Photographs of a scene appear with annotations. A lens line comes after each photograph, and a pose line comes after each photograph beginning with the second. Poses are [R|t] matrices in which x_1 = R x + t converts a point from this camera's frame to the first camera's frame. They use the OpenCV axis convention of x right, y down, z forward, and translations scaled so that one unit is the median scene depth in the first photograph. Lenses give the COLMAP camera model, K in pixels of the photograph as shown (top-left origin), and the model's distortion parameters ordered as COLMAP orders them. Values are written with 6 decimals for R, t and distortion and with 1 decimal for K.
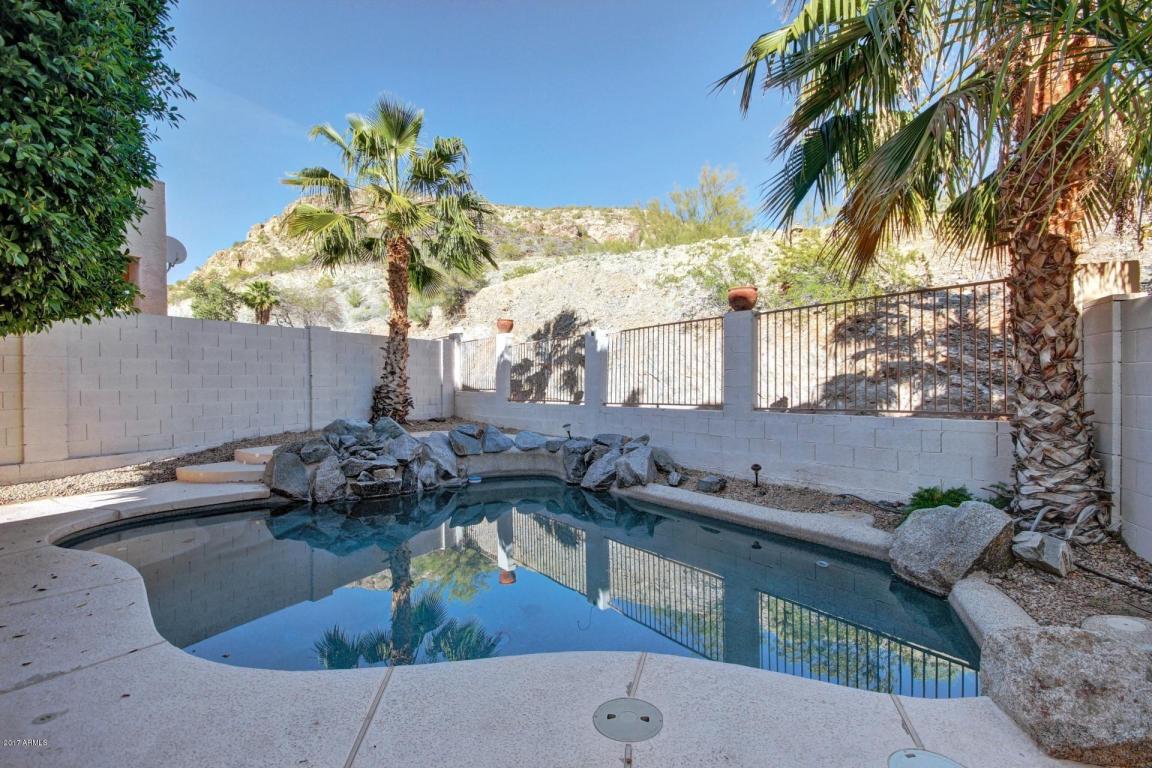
lens RADIAL K [[543.9, 0, 576.0], [0, 543.9, 384.0], [0, 0, 1]] dist [-0.002850, 0.000466]
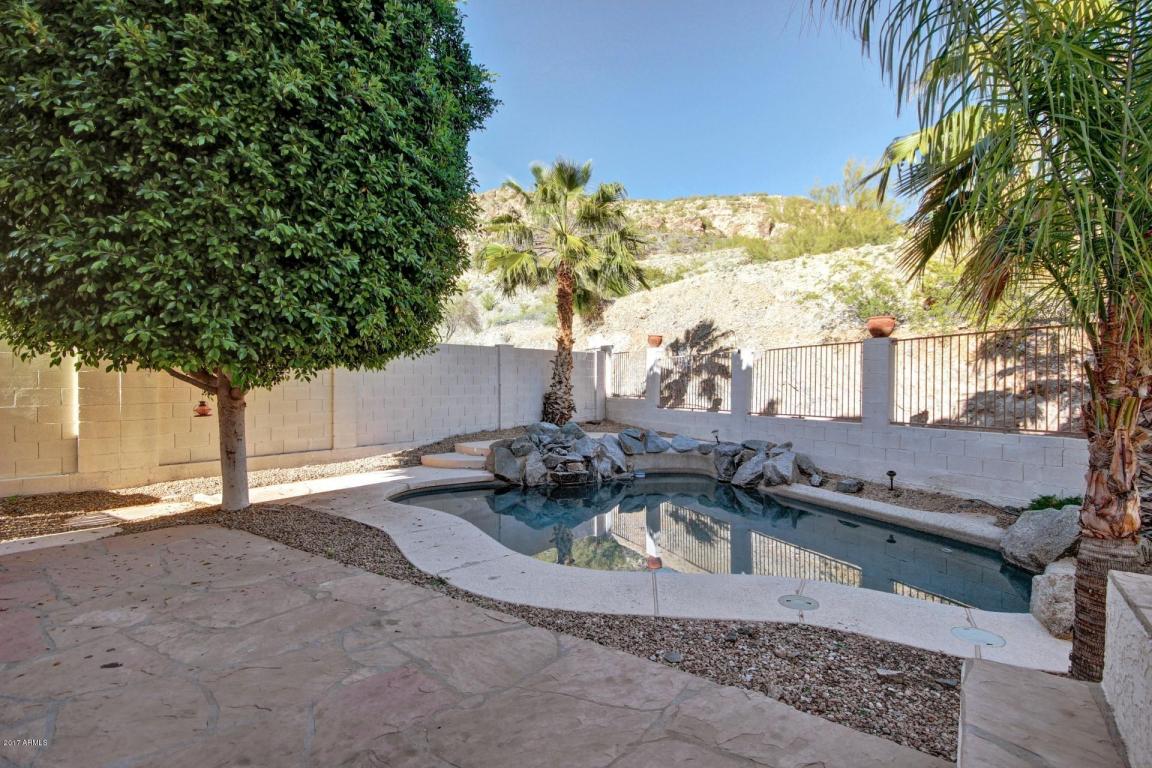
lens RADIAL K [[569.7, 0, 576.0], [0, 569.7, 384.0], [0, 0, 1]] dist [0.004567, 0.001447]
pose [[0.978778, 0.010295, -0.204666, -0.063408], [-0.009428, 0.999942, 0.005210, -0.029908], [0.204708, -0.003169, 0.978818, -0.258912]]
